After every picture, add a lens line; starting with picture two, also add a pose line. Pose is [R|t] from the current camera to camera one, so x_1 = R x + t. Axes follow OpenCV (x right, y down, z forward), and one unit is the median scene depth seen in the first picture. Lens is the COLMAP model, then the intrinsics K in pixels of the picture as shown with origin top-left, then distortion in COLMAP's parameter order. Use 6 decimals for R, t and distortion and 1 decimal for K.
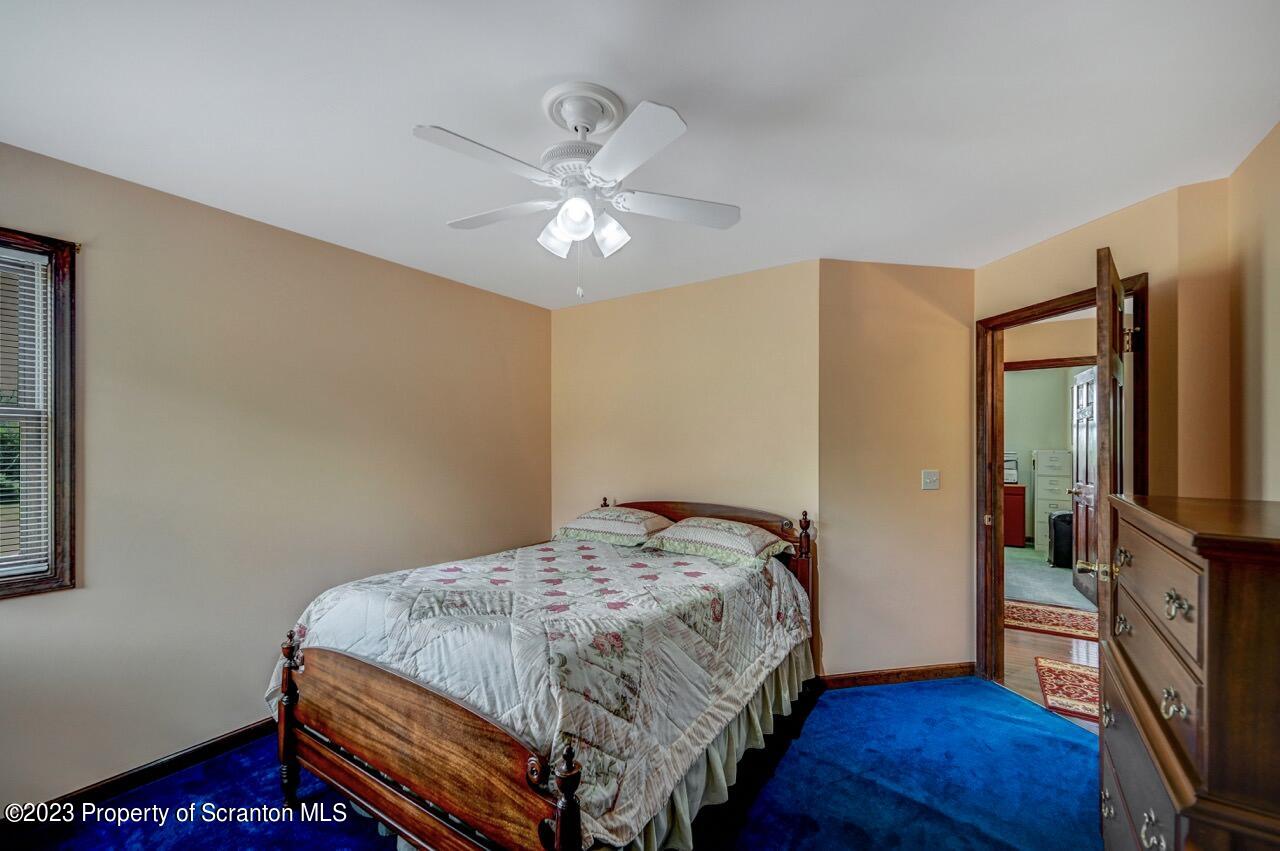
lens RADIAL K [[515.0, 0, 639.2], [0, 515.0, 431.7], [0, 0, 1]] dist [0.001678, 0.000288]
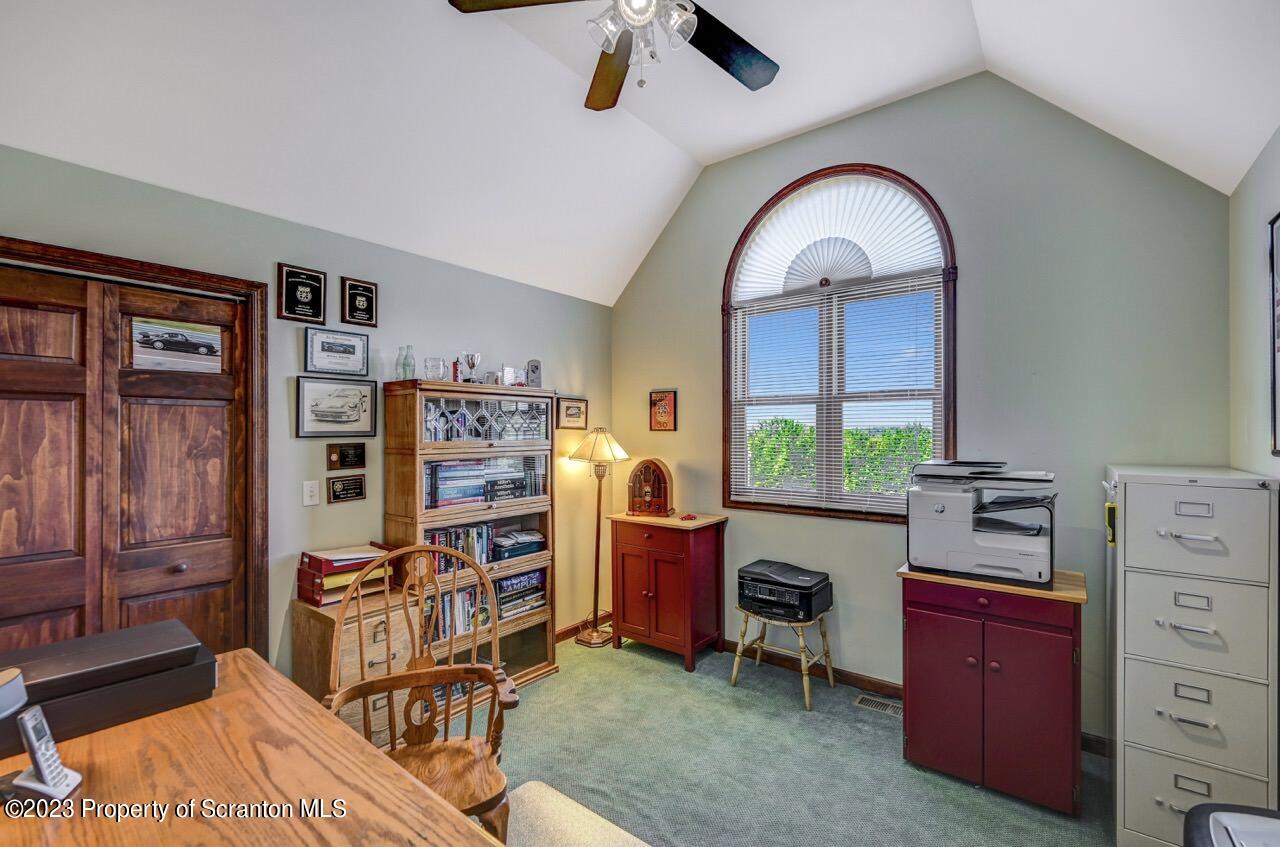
lens RADIAL K [[556.7, 0, 648.0], [0, 556.7, 433.9], [0, 0, 1]] dist [-0.000924, 0.000034]
pose [[0.998912, -0.007641, -0.045996, 0.750187], [0.008256, 0.999879, 0.013213, 0.014353], [0.045889, -0.013578, 0.998854, 0.976700]]
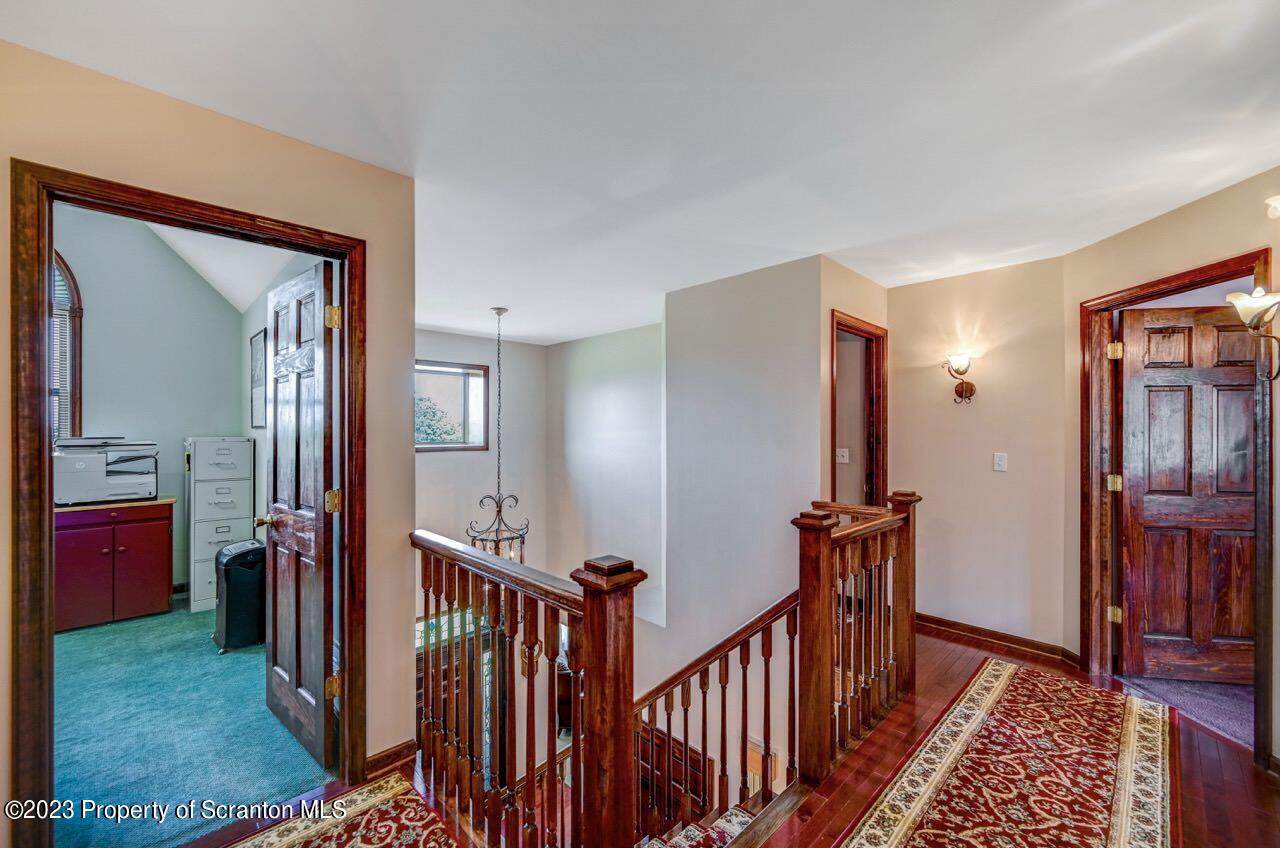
lens RADIAL K [[515.0, 0, 636.9], [0, 515.0, 424.8], [0, 0, 1]] dist [0.001678, 0.000288]
pose [[0.206872, -0.009373, 0.978323, 0.431945], [-0.011859, 0.999857, 0.012087, 0.012228], [-0.978296, -0.014102, 0.206732, 0.553172]]
